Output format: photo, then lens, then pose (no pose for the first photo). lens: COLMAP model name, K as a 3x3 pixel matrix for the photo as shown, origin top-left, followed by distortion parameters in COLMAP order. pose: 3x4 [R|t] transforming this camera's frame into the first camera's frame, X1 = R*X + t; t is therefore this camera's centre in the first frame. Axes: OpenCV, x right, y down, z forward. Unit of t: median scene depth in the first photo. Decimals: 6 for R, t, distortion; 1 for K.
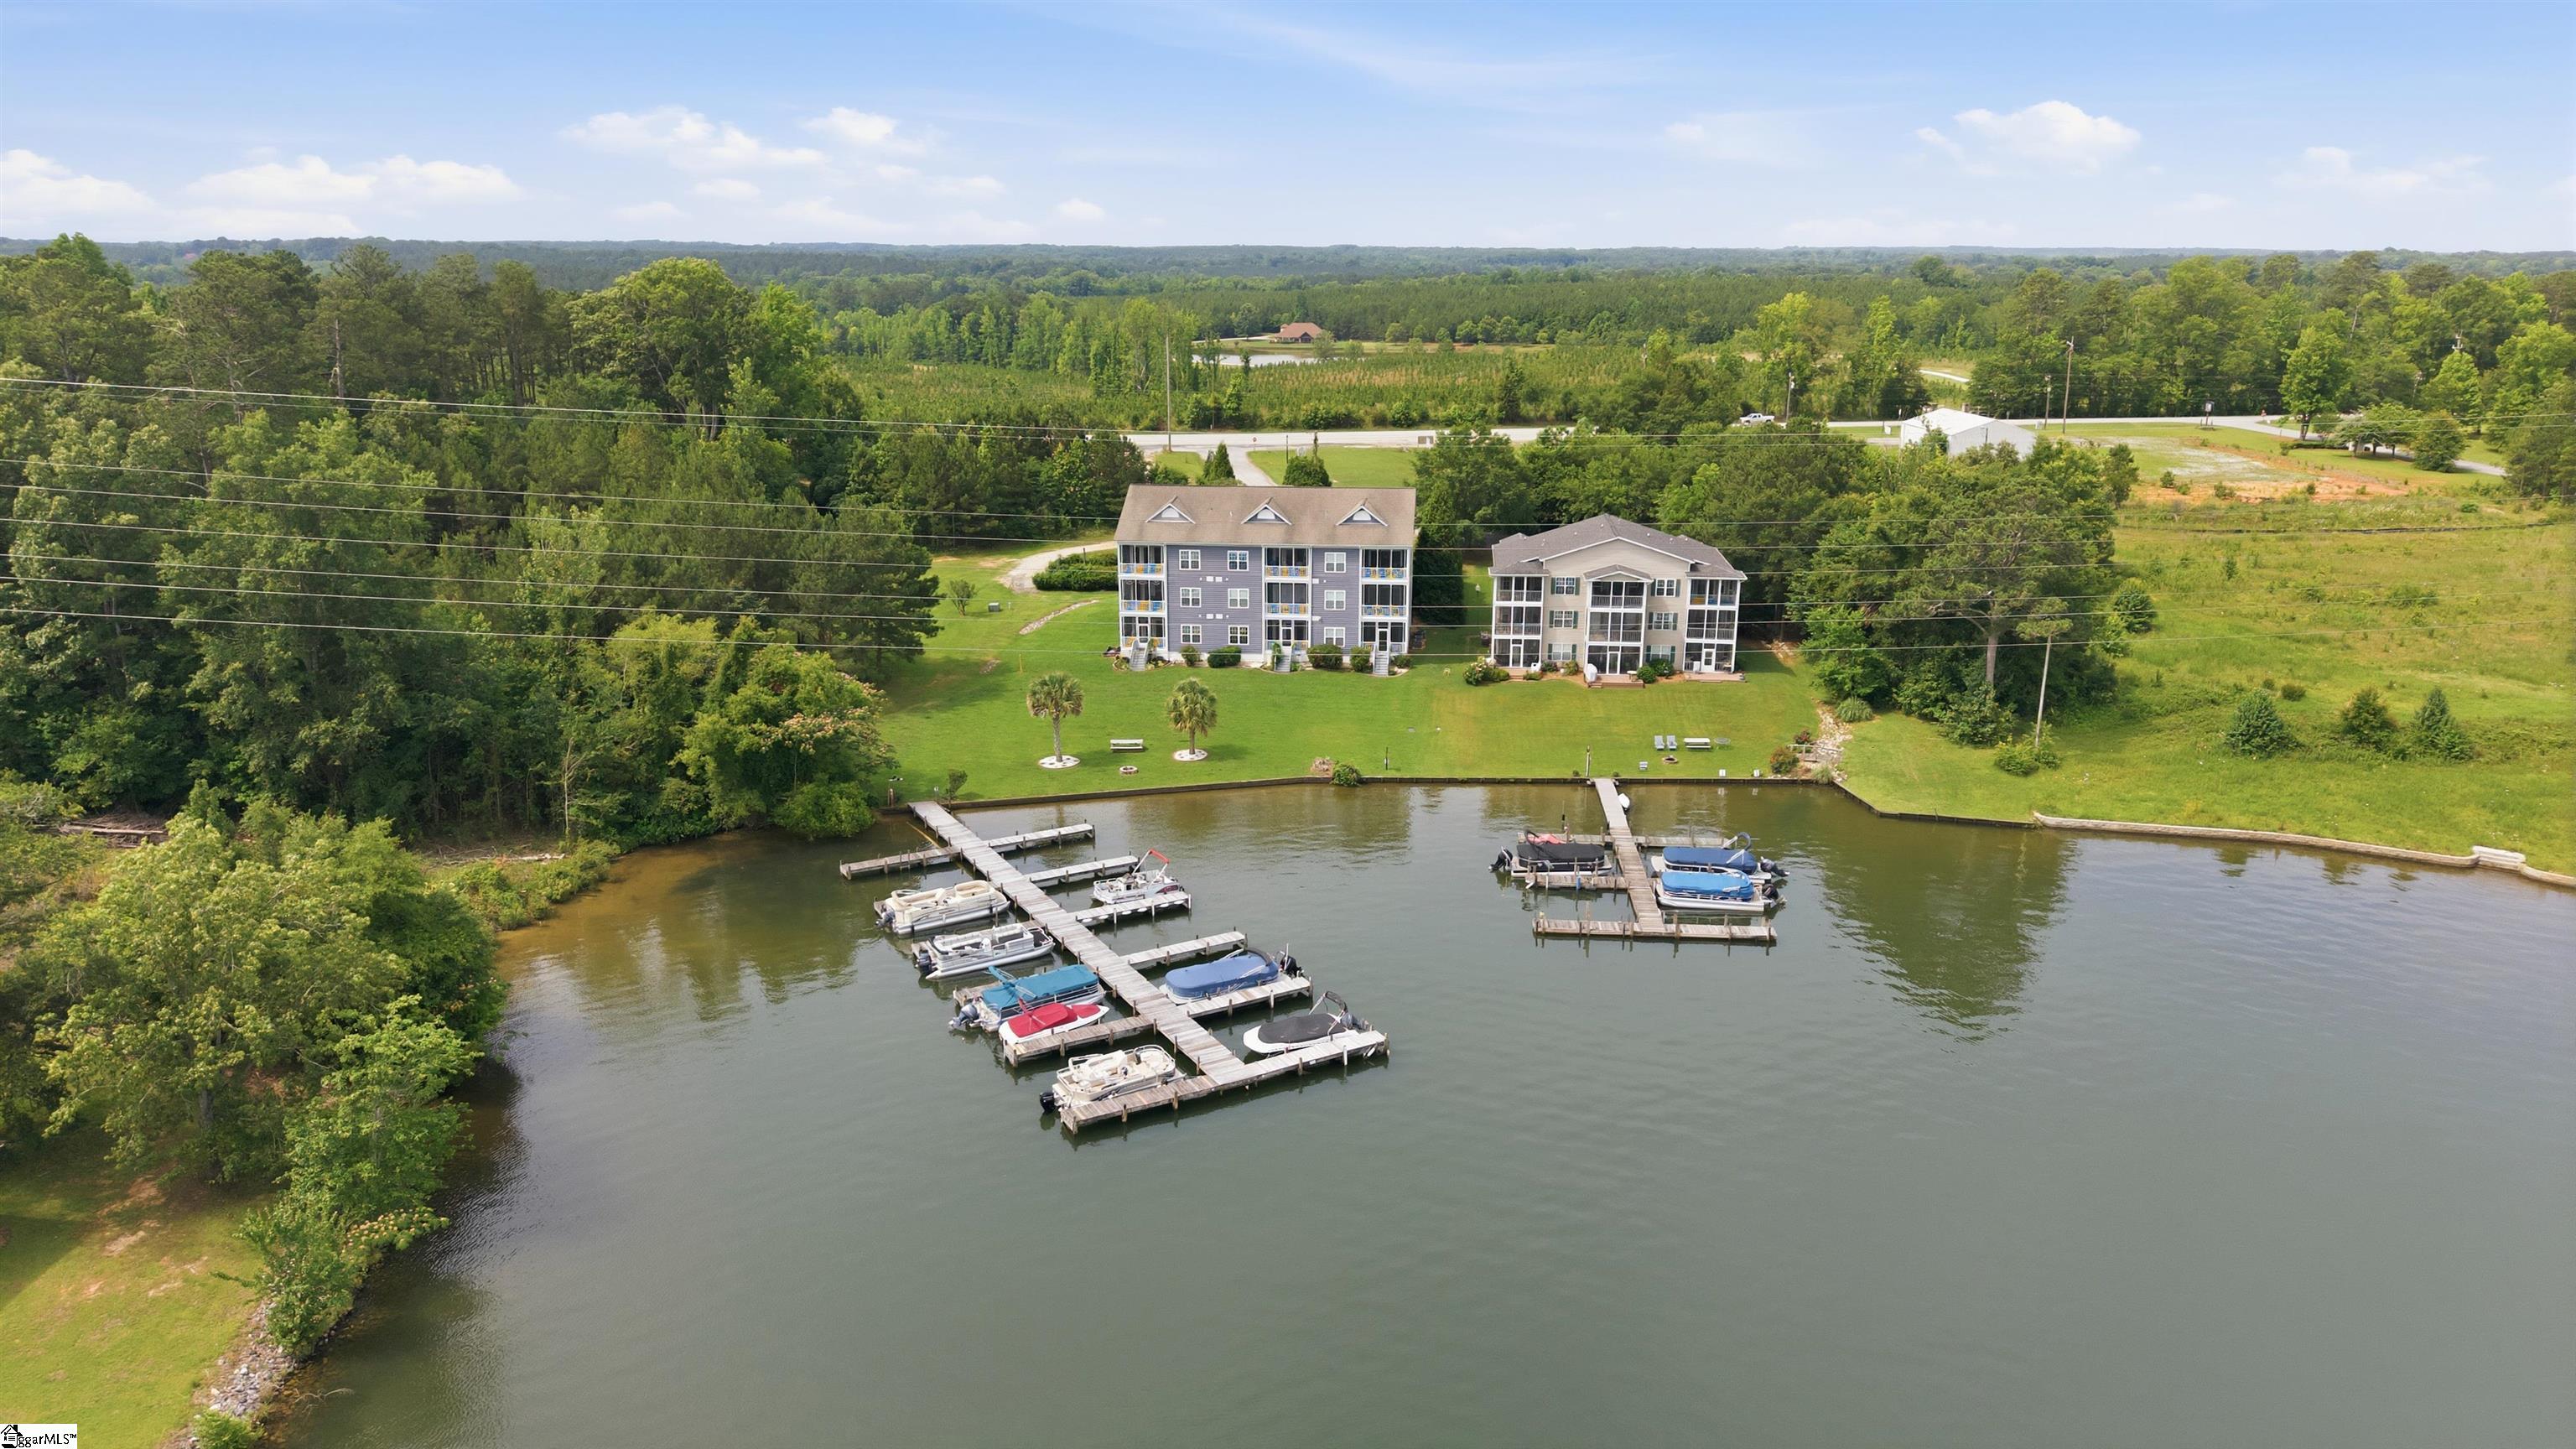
lens RADIAL K [[1707.2, 0, 1285.9], [0, 1707.2, 725.8], [0, 0, 1]] dist [0.021513, -0.022601]
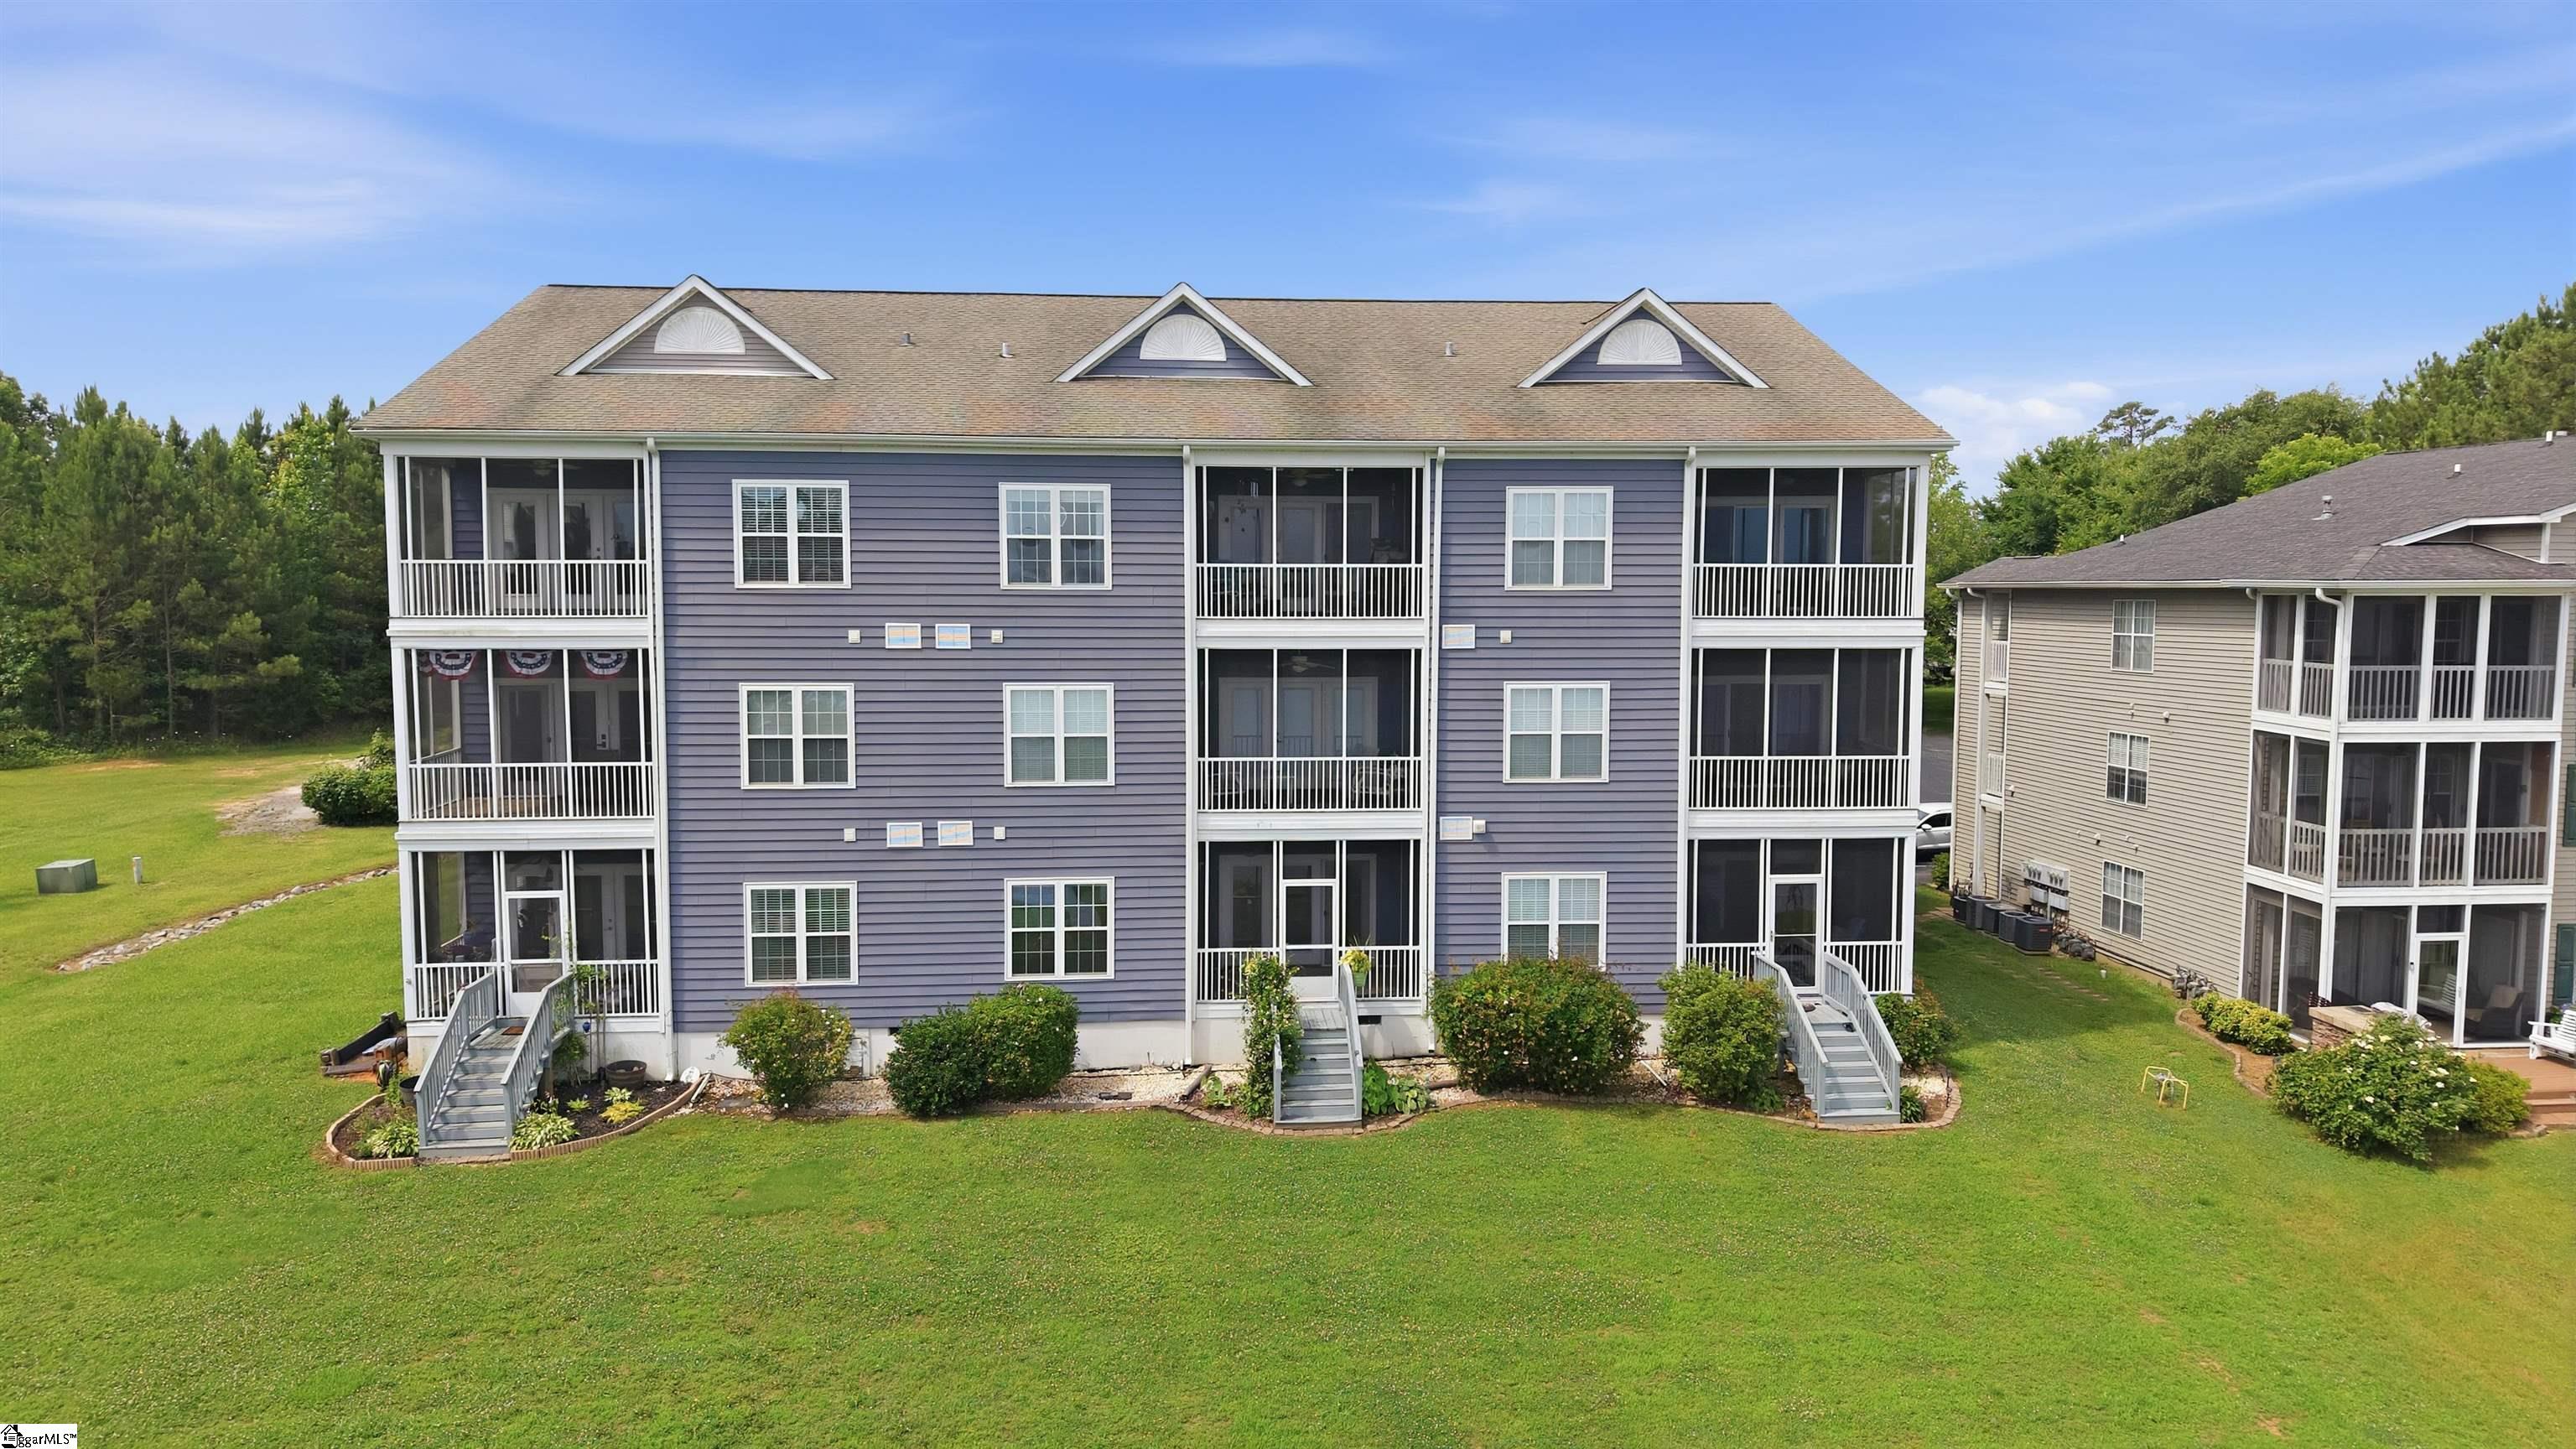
lens RADIAL K [[1707.2, 0, 1293.8], [0, 1707.2, 731.5], [0, 0, 1]] dist [0.021513, -0.022601]
pose [[0.984581, -0.010536, 0.174609, -0.035133], [0.043343, 0.981751, -0.185166, -0.038640], [-0.169472, 0.189879, 0.967070, 0.813095]]
